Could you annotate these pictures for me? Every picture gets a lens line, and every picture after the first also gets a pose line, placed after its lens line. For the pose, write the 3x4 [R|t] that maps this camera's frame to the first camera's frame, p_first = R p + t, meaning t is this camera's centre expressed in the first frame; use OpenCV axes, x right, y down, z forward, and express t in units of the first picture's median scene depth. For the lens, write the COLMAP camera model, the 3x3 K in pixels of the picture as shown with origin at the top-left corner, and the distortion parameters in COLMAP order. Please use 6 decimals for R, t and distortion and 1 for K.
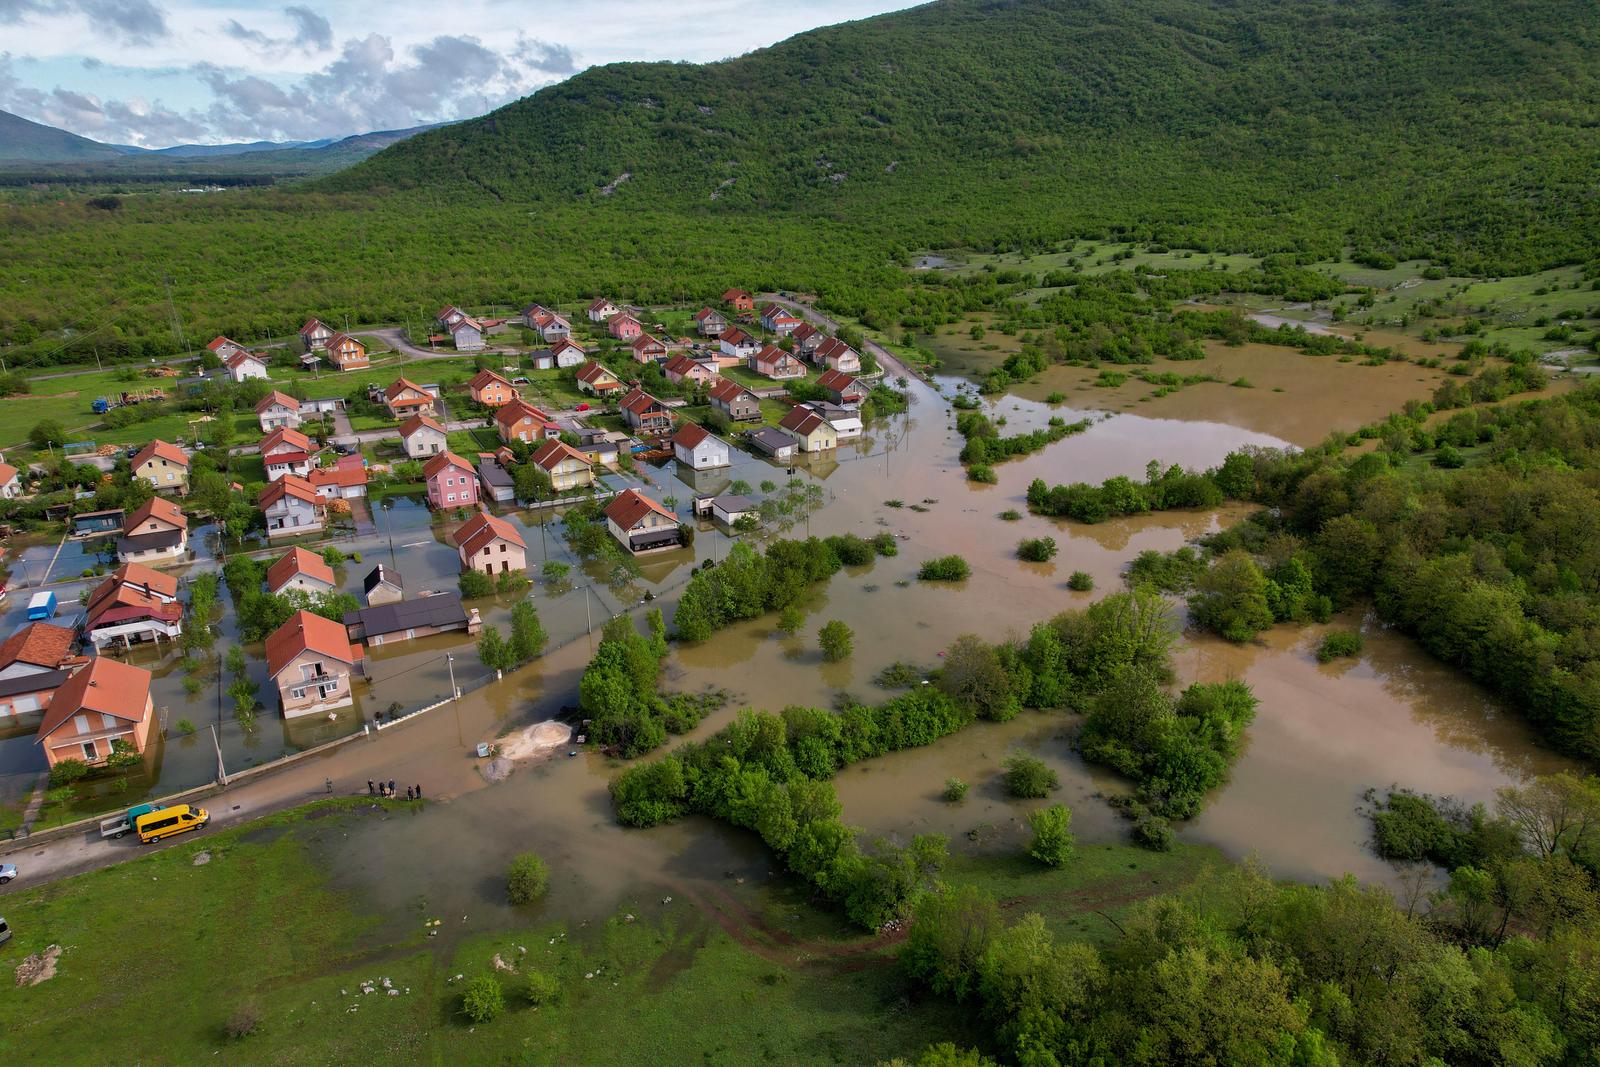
lens RADIAL K [[1028.0, 0, 793.5], [0, 1028.0, 528.0], [0, 0, 1]] dist [-0.052142, 0.050243]
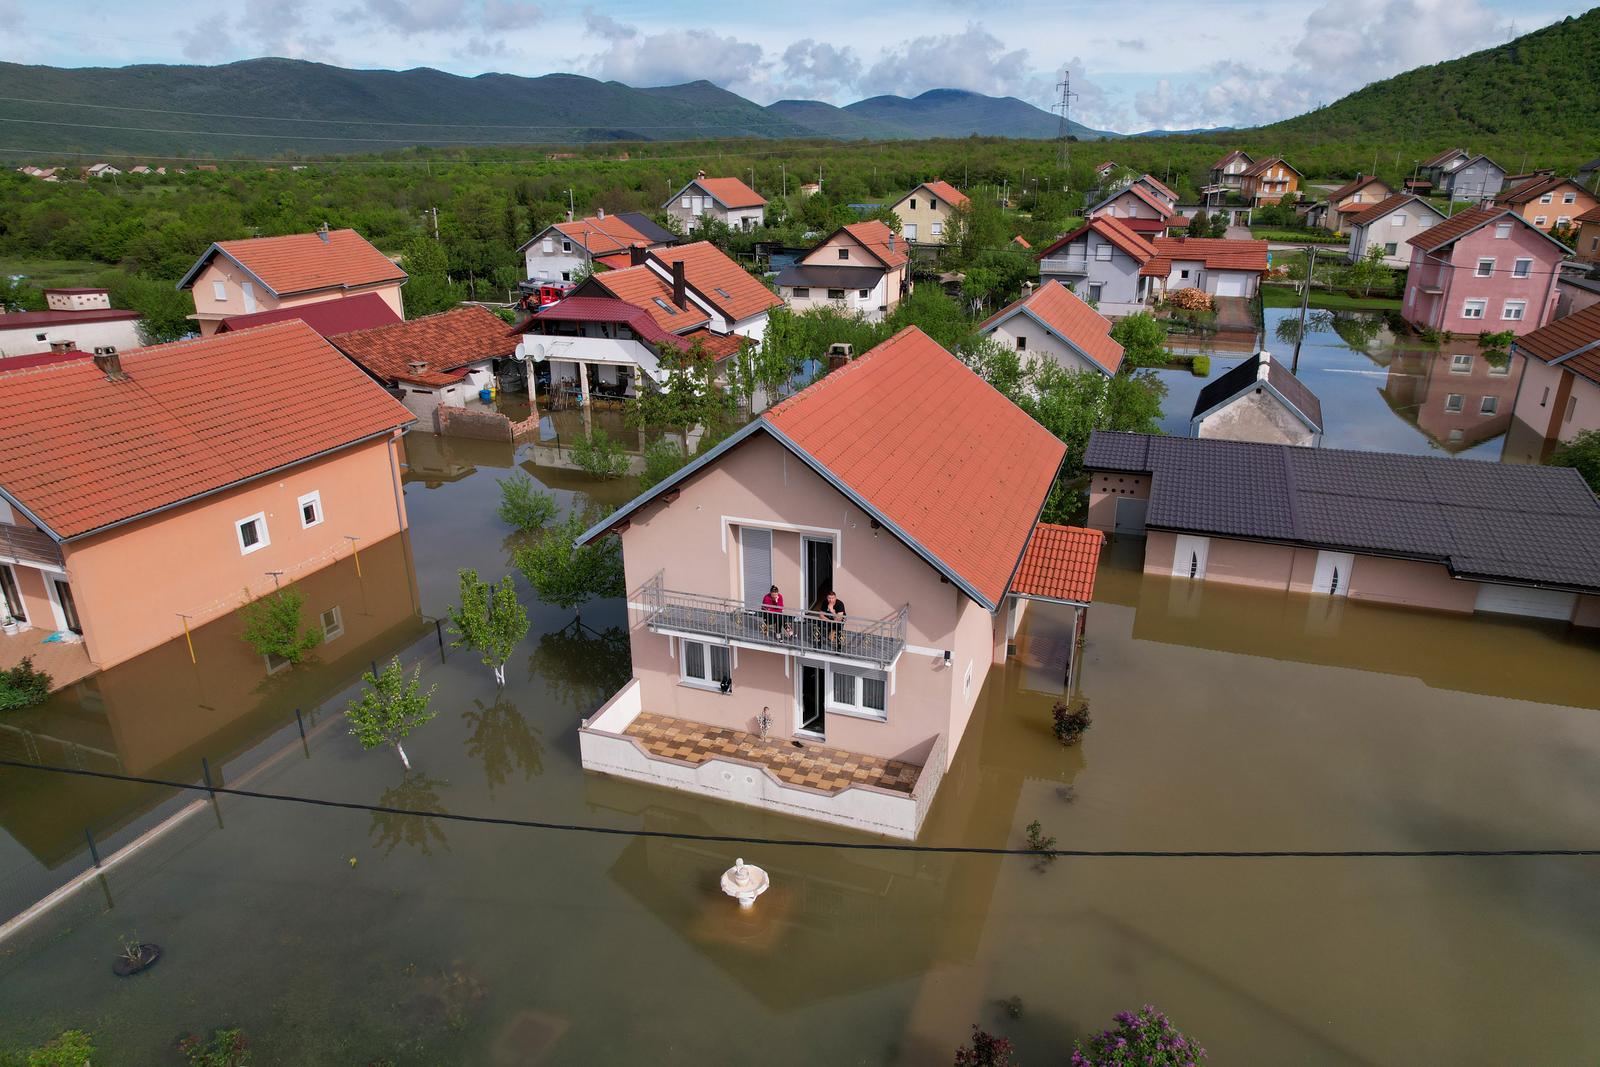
lens RADIAL K [[1028.0, 0, 794.8], [0, 1028.0, 532.9], [0, 0, 1]] dist [-0.052142, 0.050243]
pose [[0.676657, 0.263443, -0.687556, -0.267710], [-0.251748, 0.960301, 0.120190, 0.085834], [0.691924, 0.091763, 0.716115, 0.668609]]
